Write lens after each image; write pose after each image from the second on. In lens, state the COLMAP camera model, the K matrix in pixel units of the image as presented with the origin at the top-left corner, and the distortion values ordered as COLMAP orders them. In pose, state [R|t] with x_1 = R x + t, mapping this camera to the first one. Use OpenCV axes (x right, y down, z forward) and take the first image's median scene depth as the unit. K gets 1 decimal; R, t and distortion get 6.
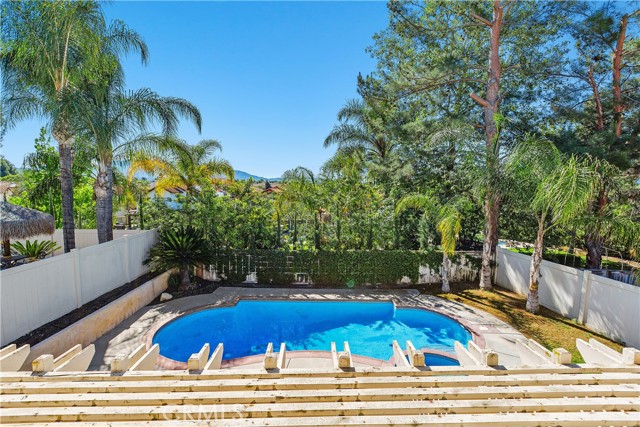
lens RADIAL K [[290.8, 0, 318.0], [0, 290.8, 212.8], [0, 0, 1]] dist [0.002719, 0.000711]
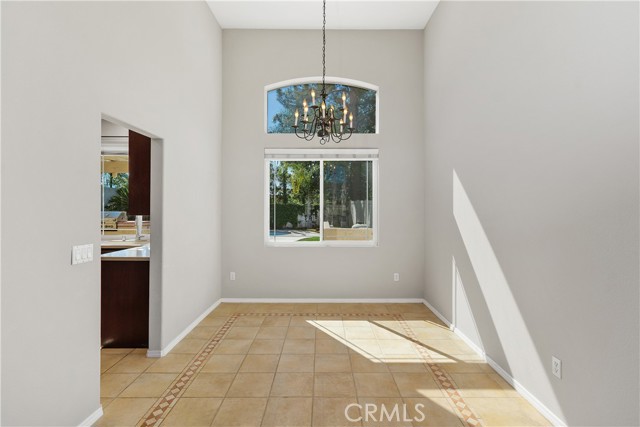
lens RADIAL K [[290.8, 0, 318.7], [0, 290.8, 209.1], [0, 0, 1]] dist [0.002719, 0.000711]
pose [[0.999562, 0.010441, -0.027682, 0.484698], [-0.012591, 0.996821, -0.078670, 0.262803], [0.026773, 0.078985, 0.996516, -0.427774]]
